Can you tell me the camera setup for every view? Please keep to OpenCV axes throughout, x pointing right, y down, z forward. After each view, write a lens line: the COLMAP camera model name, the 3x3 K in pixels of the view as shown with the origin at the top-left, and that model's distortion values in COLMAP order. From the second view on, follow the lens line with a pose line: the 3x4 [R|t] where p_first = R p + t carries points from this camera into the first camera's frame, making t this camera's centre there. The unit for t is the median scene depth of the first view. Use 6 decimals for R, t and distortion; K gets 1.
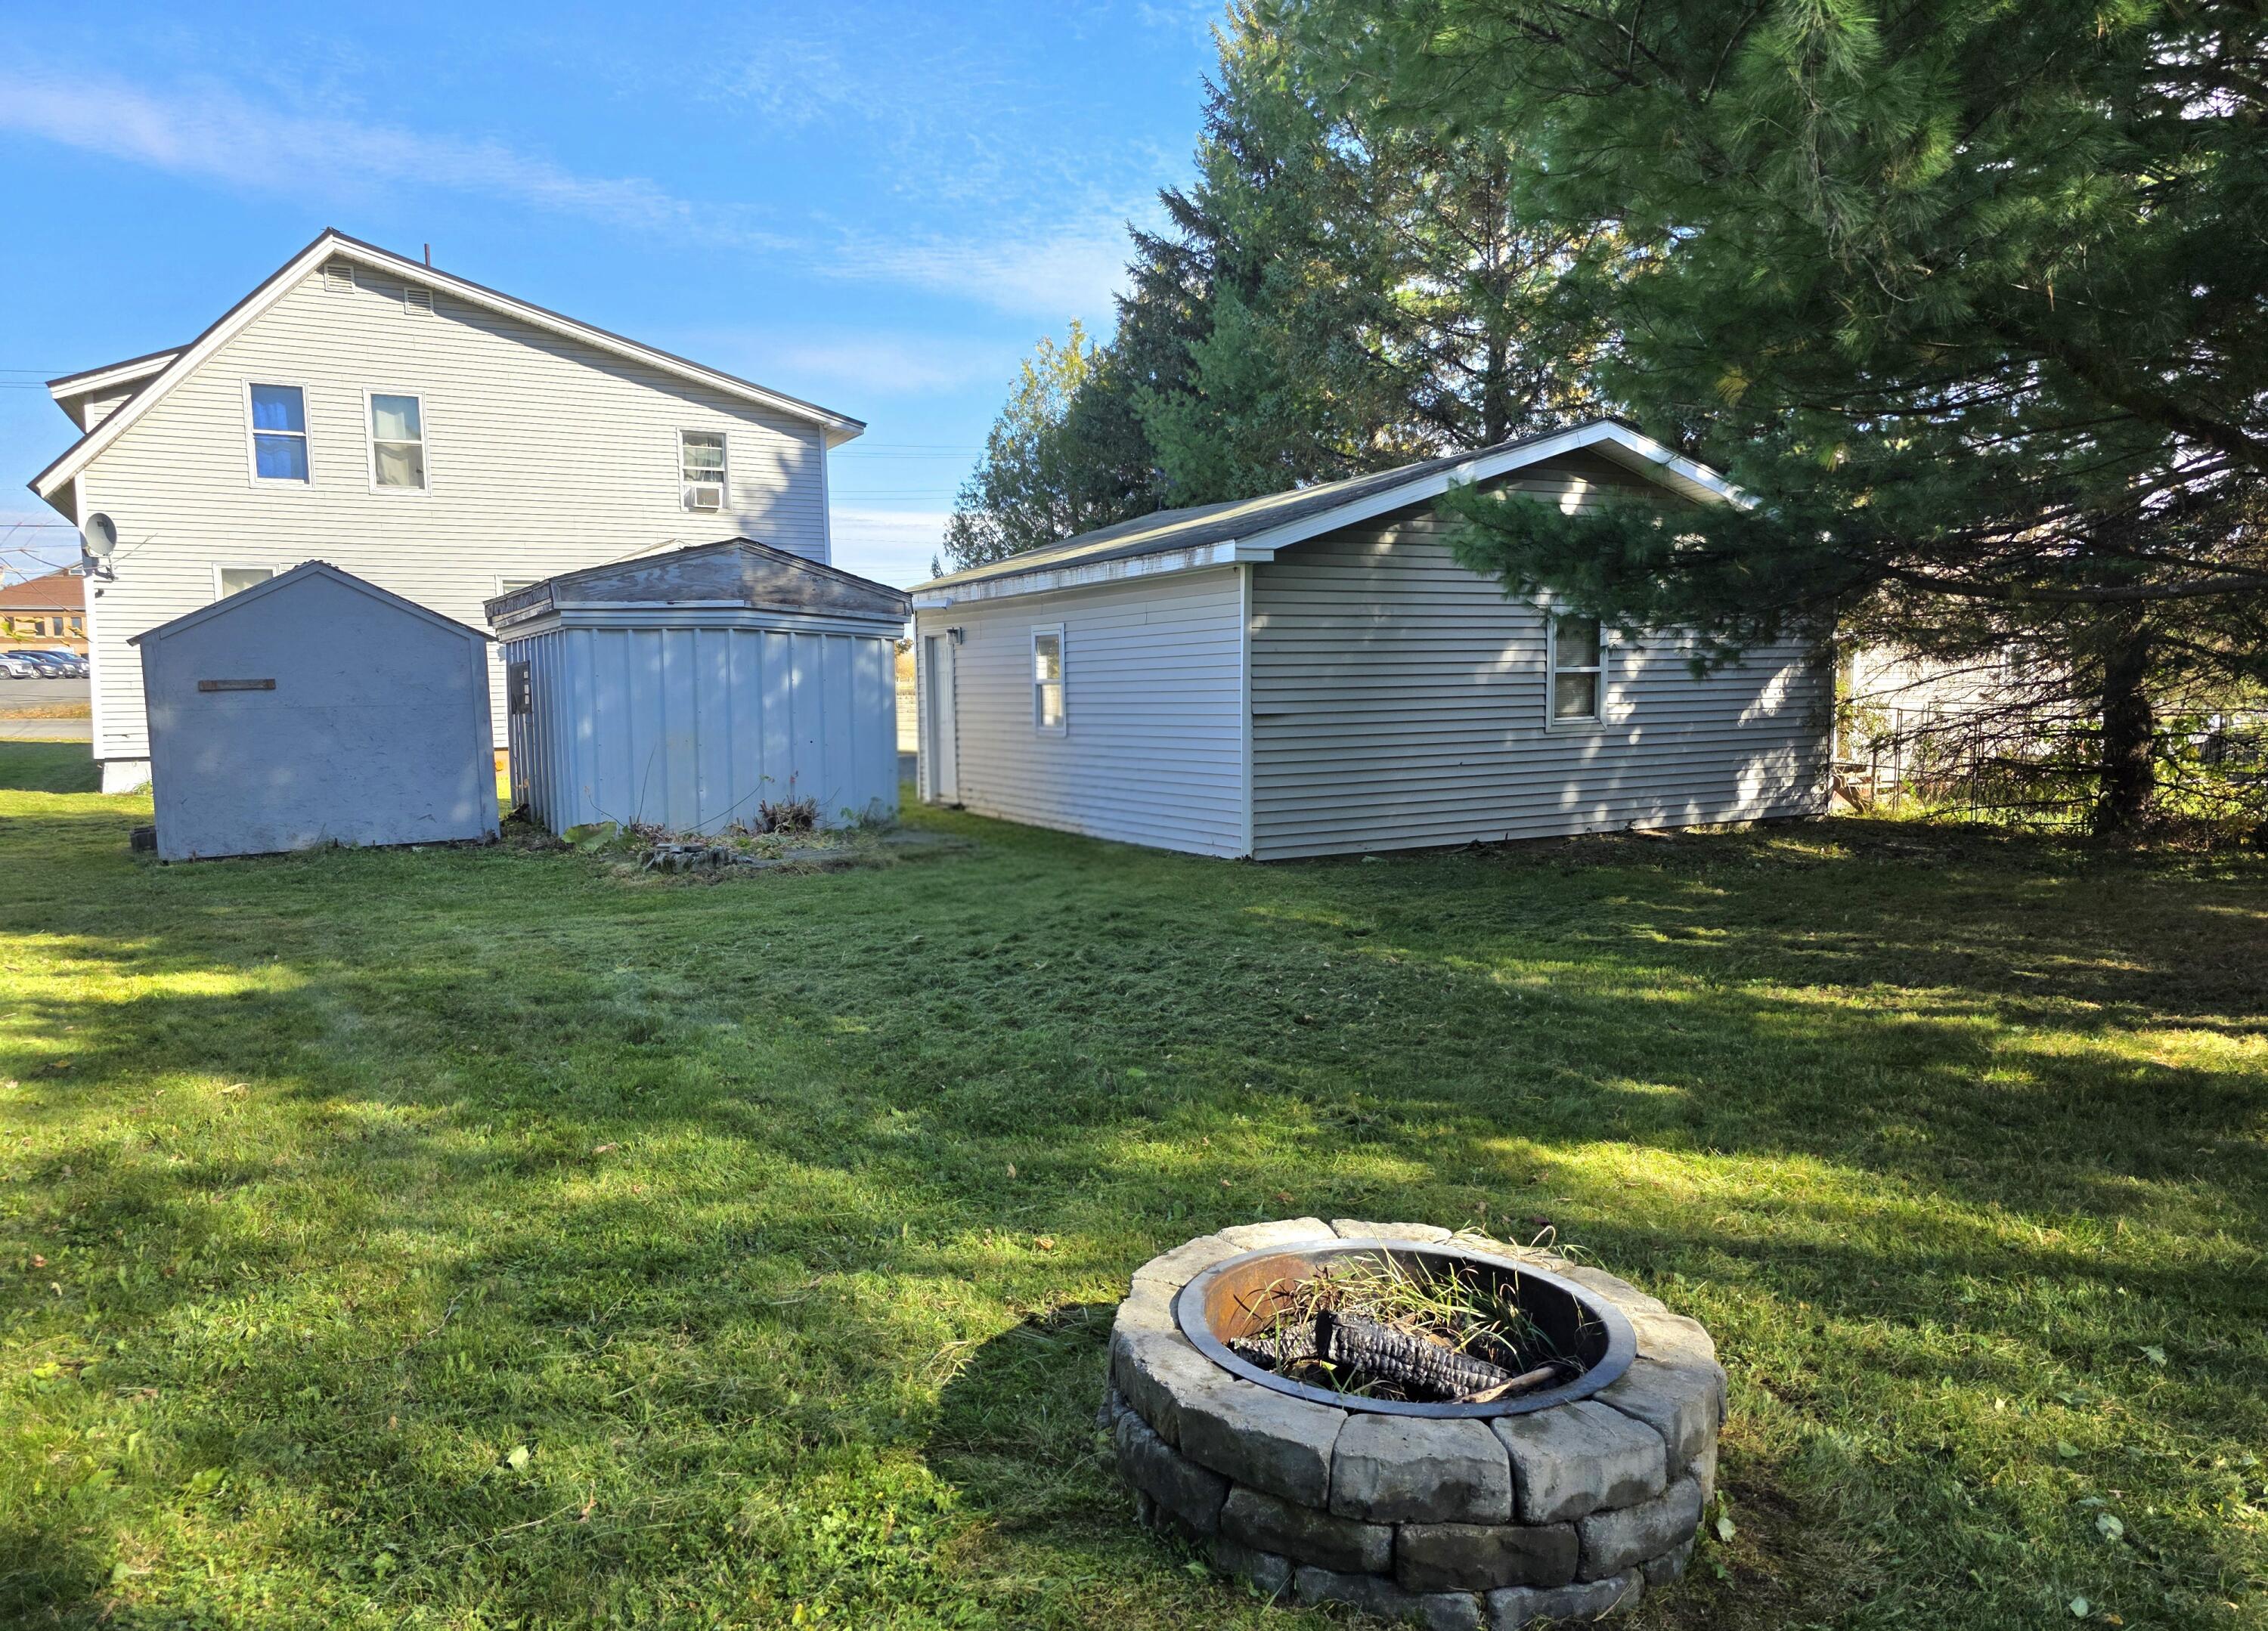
lens RADIAL K [[1550.4, 0, 1134.0], [0, 1550.4, 815.5], [0, 0, 1]] dist [0.000030, -0.000307]
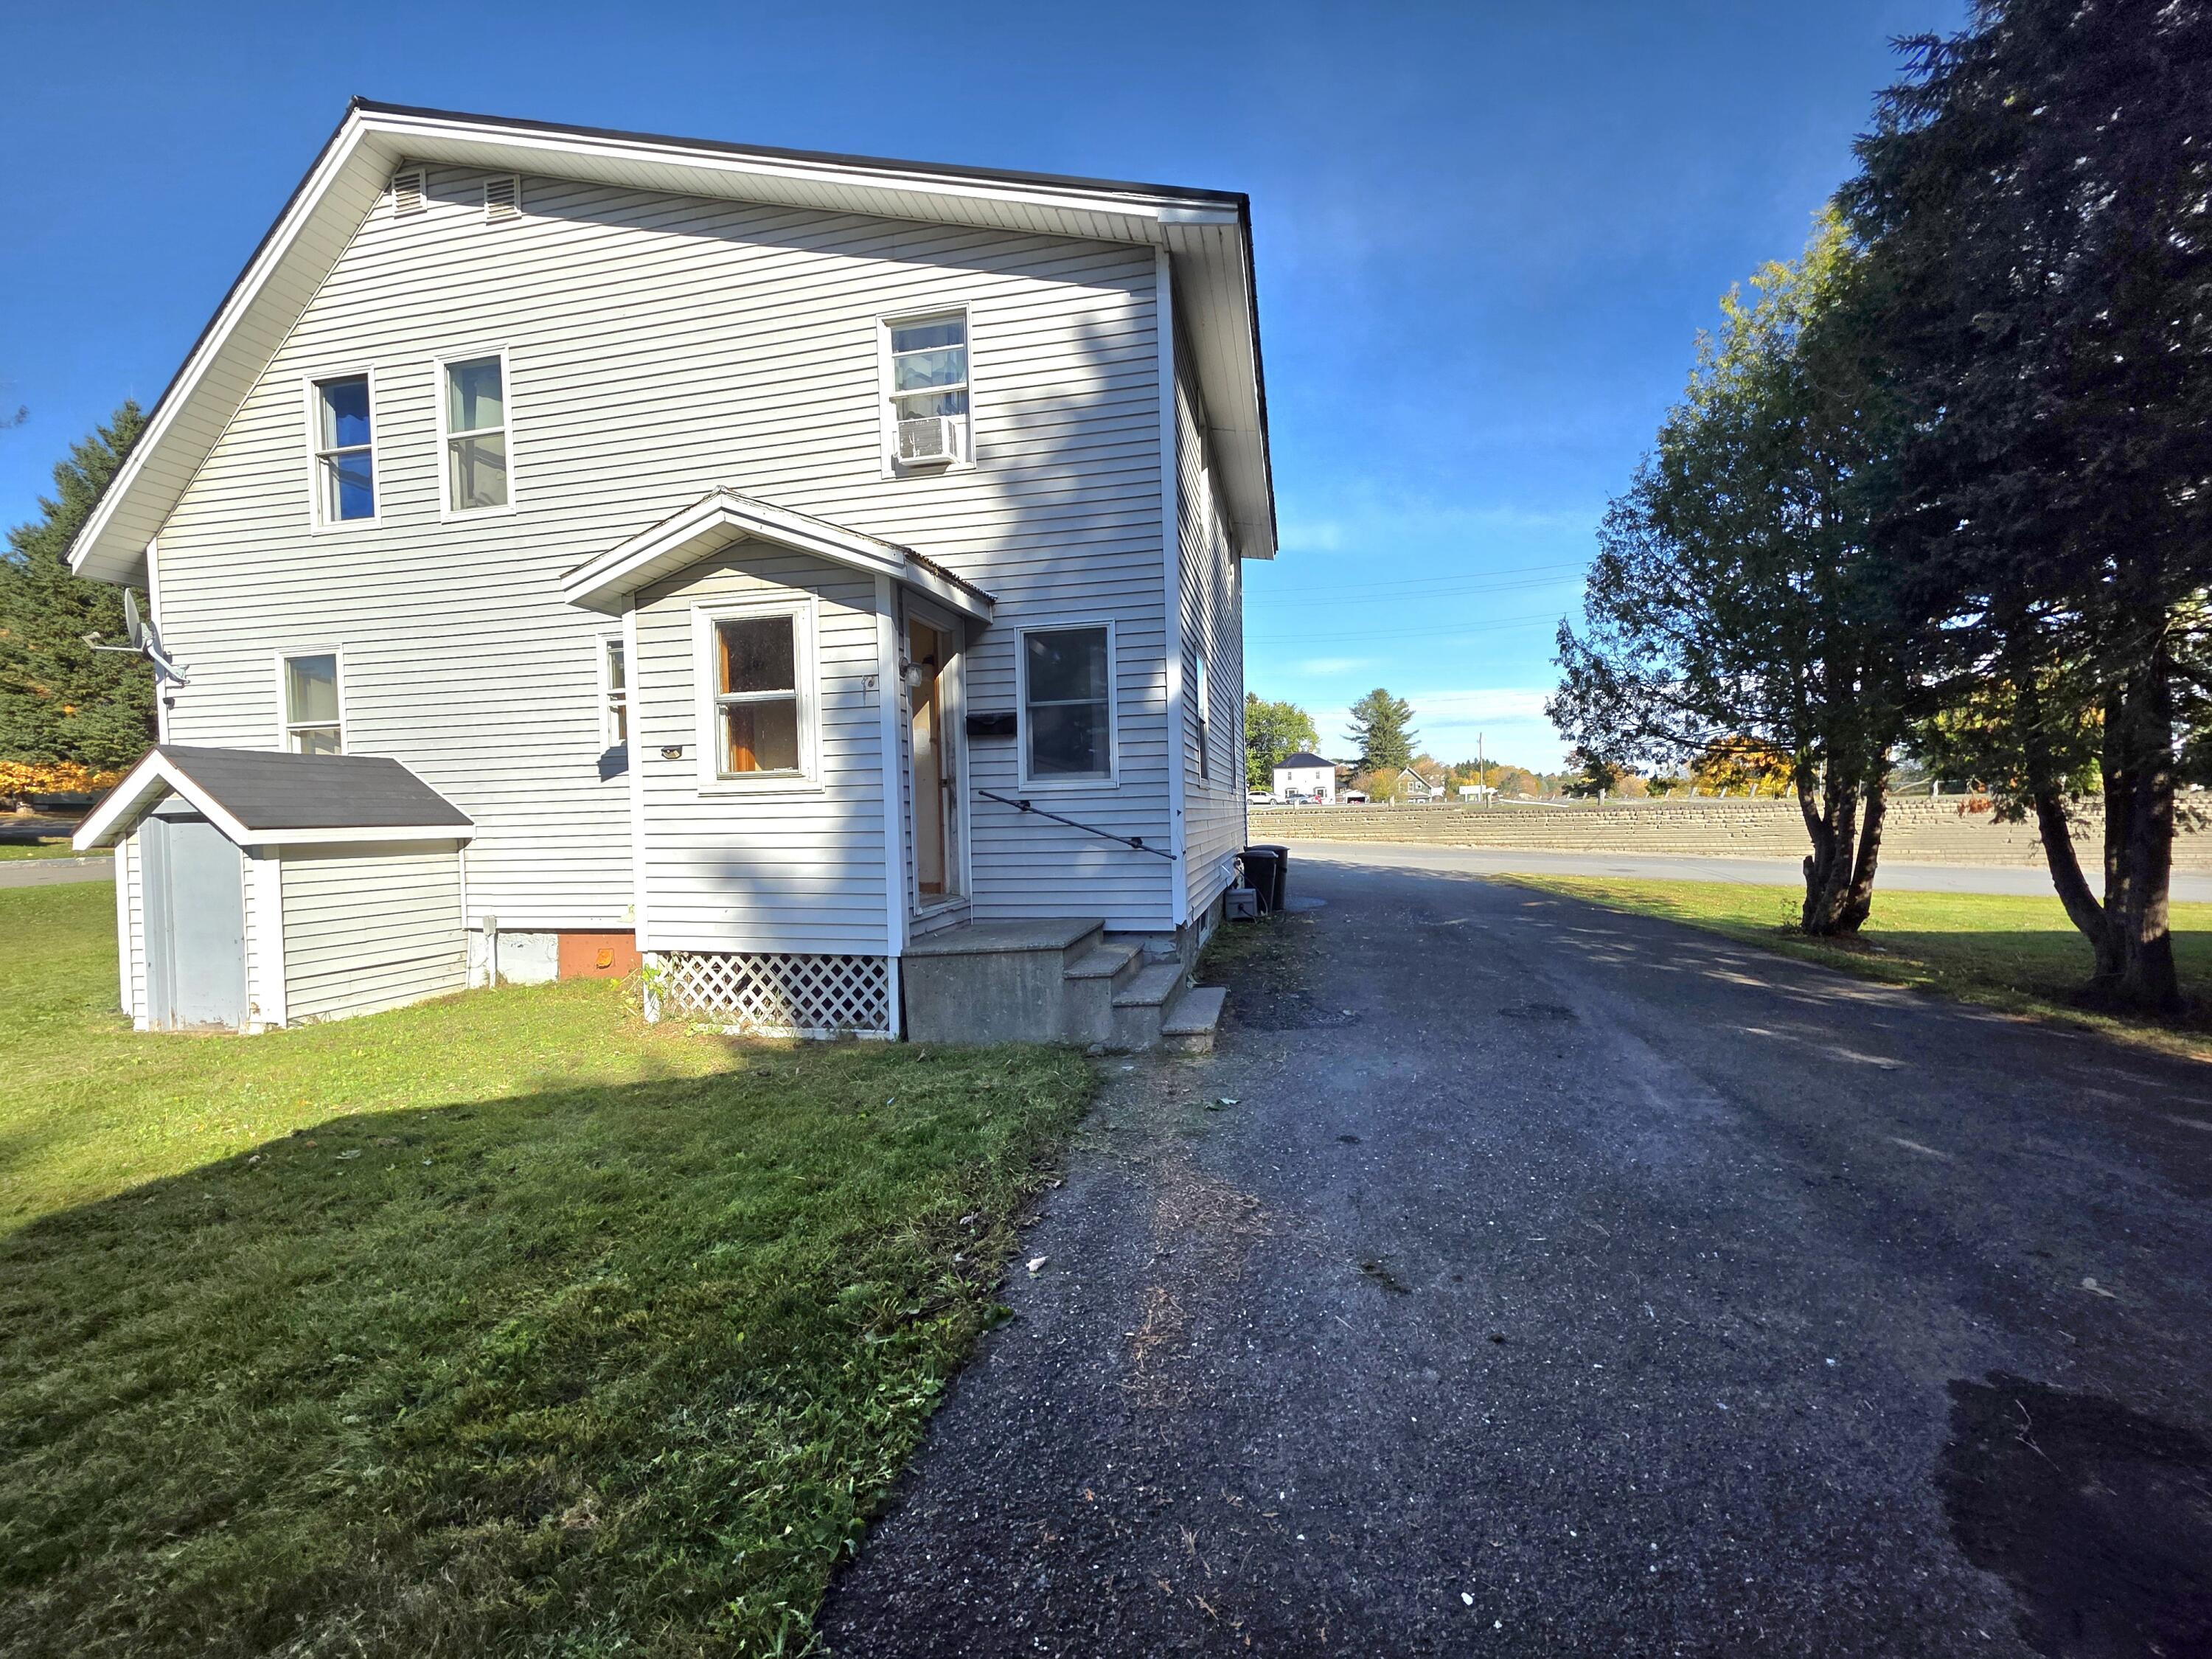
lens RADIAL K [[829.0, 0, 1106.0], [0, 829.0, 829.5], [0, 0, 1]] dist [-0.000189, 0.000067]
pose [[0.757418, 0.004418, -0.652915, -0.059298], [-0.038394, 0.998548, -0.037782, -0.072386], [0.651800, 0.053685, 0.756488, 0.845803]]
